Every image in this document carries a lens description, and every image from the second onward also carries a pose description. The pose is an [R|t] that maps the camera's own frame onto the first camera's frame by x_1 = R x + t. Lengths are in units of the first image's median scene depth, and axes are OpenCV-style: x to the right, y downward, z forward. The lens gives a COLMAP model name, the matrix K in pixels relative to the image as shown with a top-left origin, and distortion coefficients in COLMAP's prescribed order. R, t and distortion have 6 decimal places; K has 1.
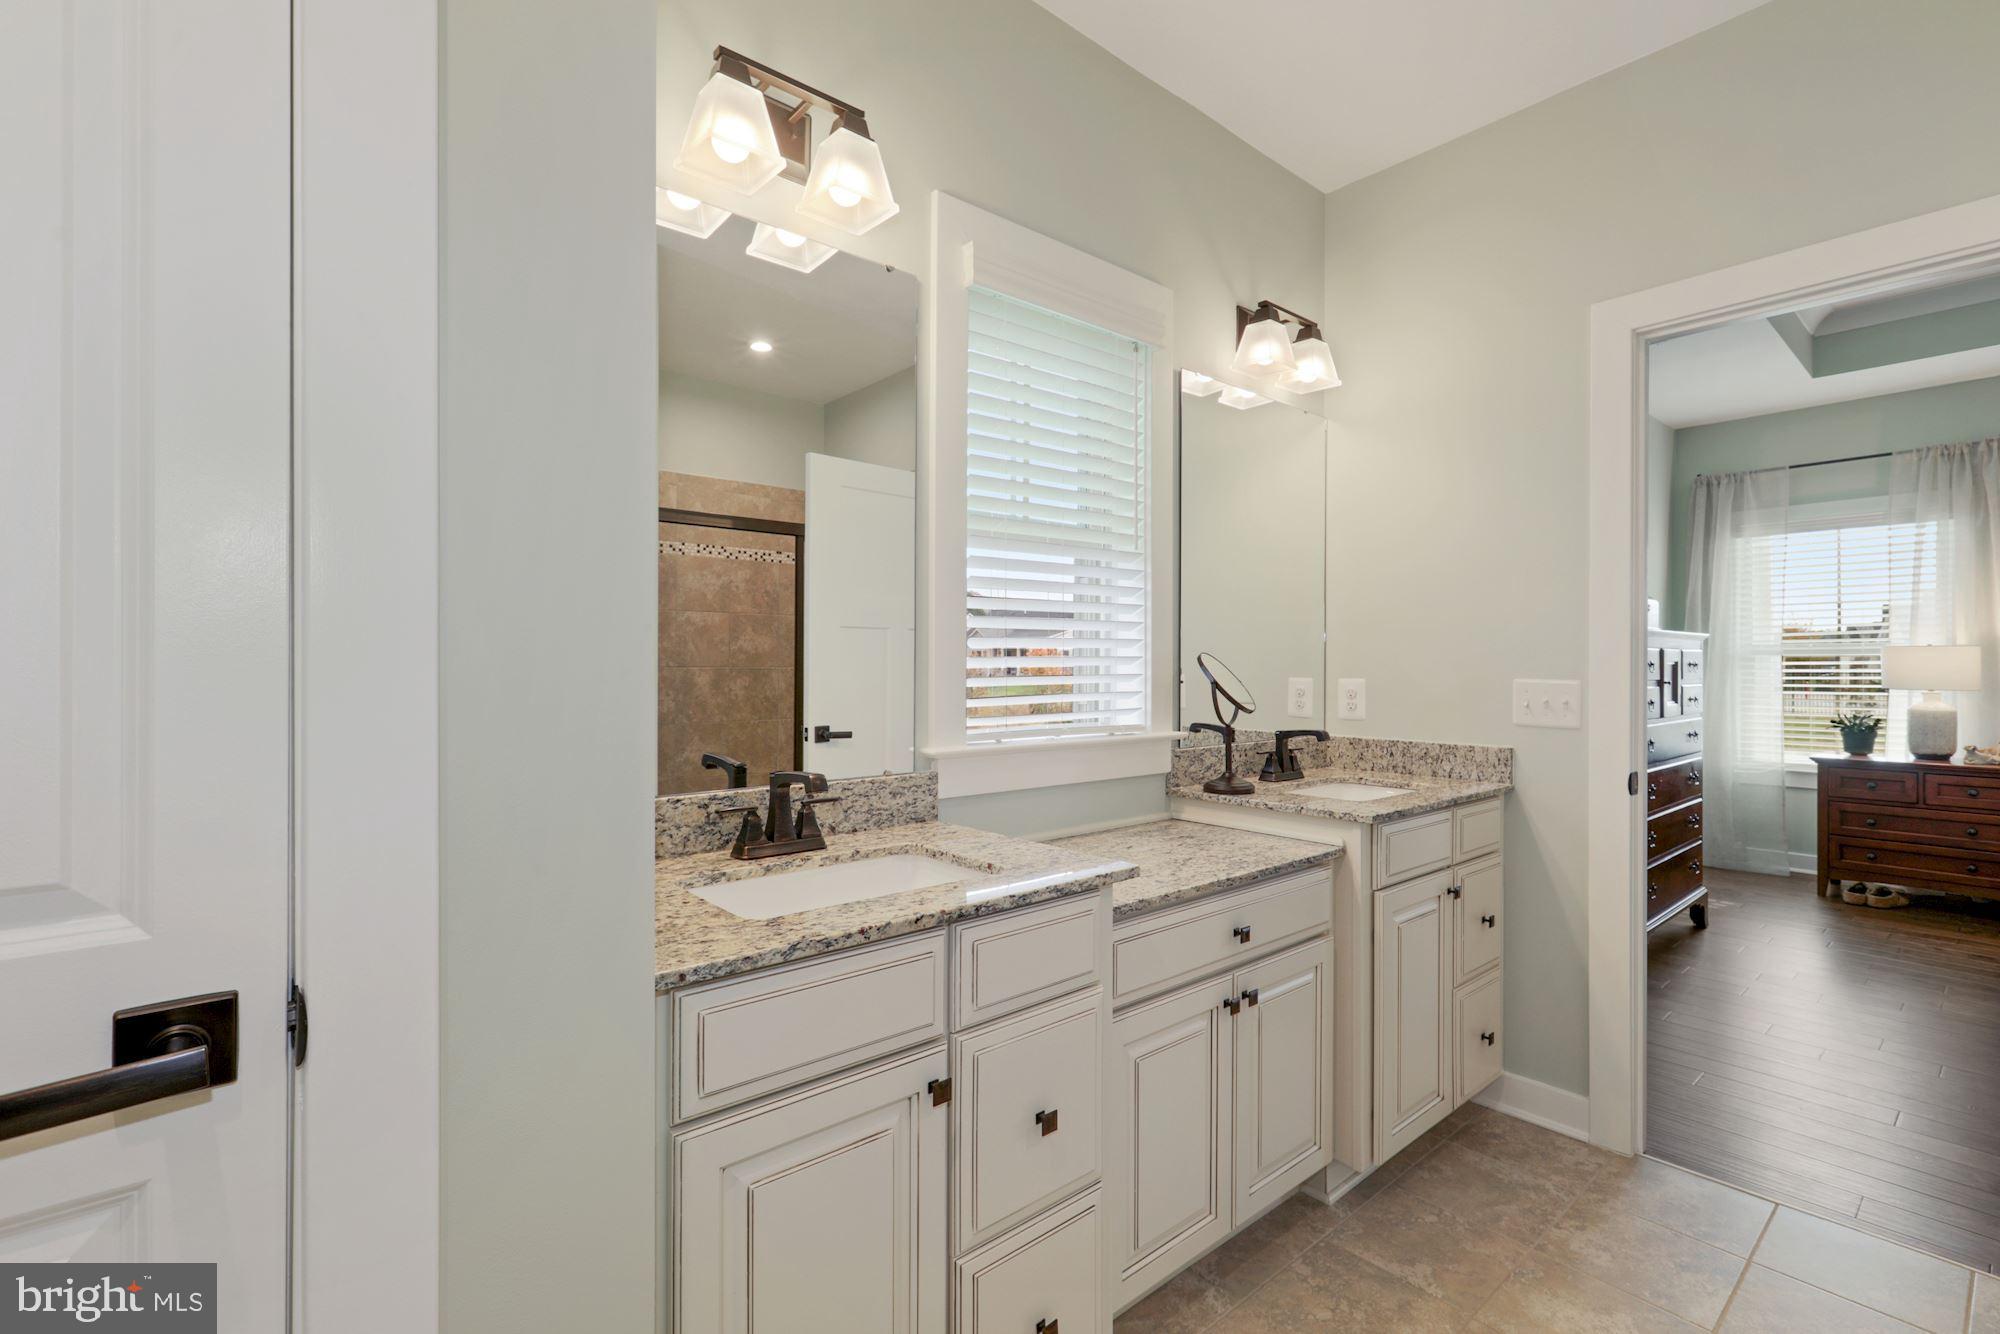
lens RADIAL K [[895.8, 0, 1001.2], [0, 895.8, 660.1], [0, 0, 1]] dist [-0.001914, 0.002894]
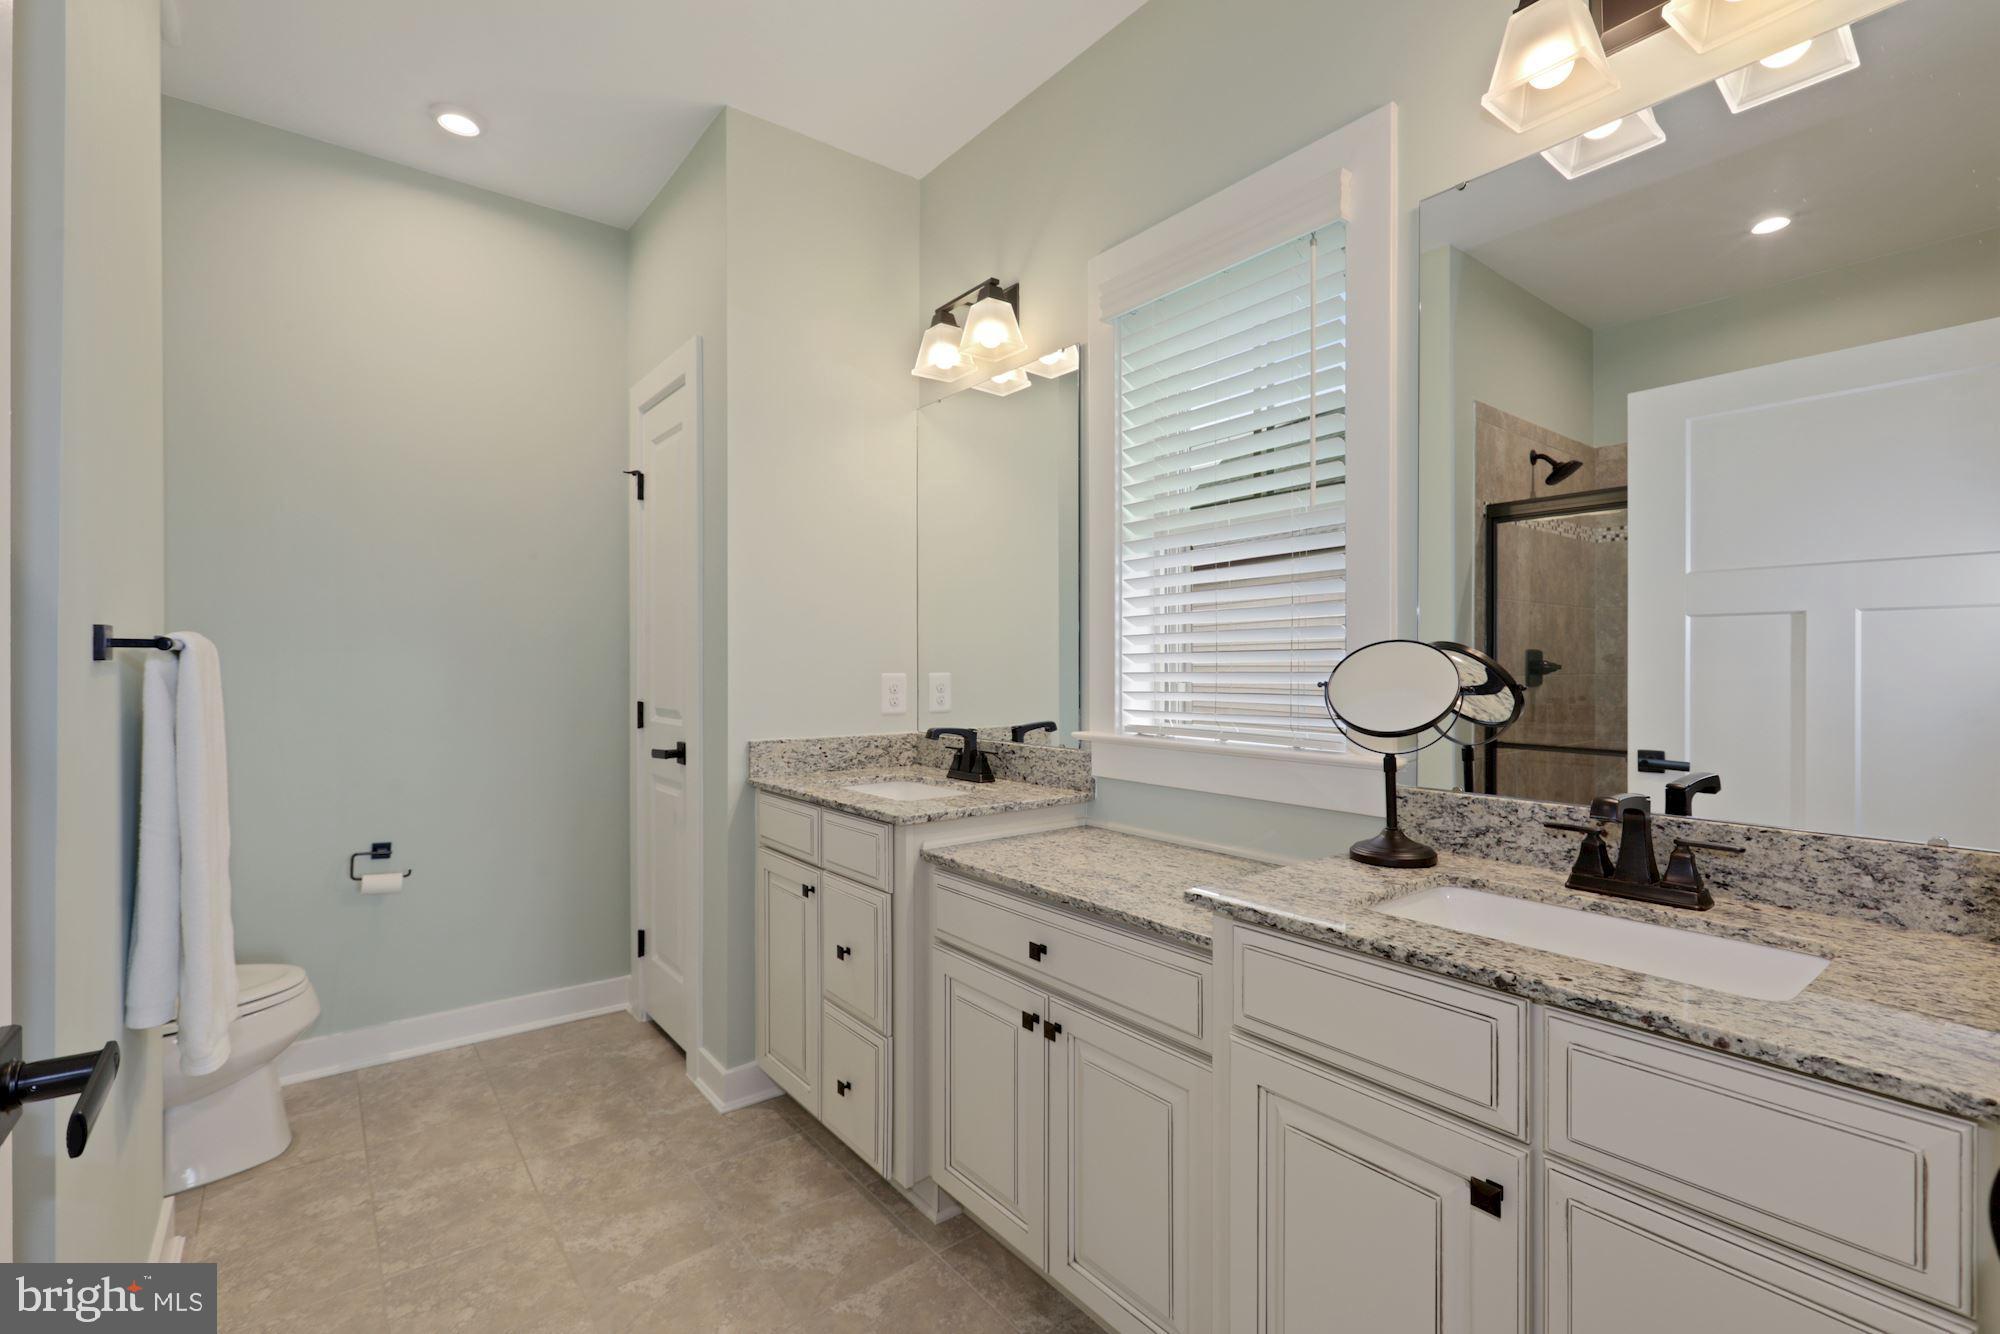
lens RADIAL K [[895.8, 0, 1053.2], [0, 895.8, 686.8], [0, 0, 1]] dist [-0.001914, 0.002894]
pose [[-0.035737, 0.019206, -0.999177, 1.124959], [0.009301, 0.999778, 0.018885, 0.014226], [0.999318, -0.008618, -0.035908, 0.994937]]
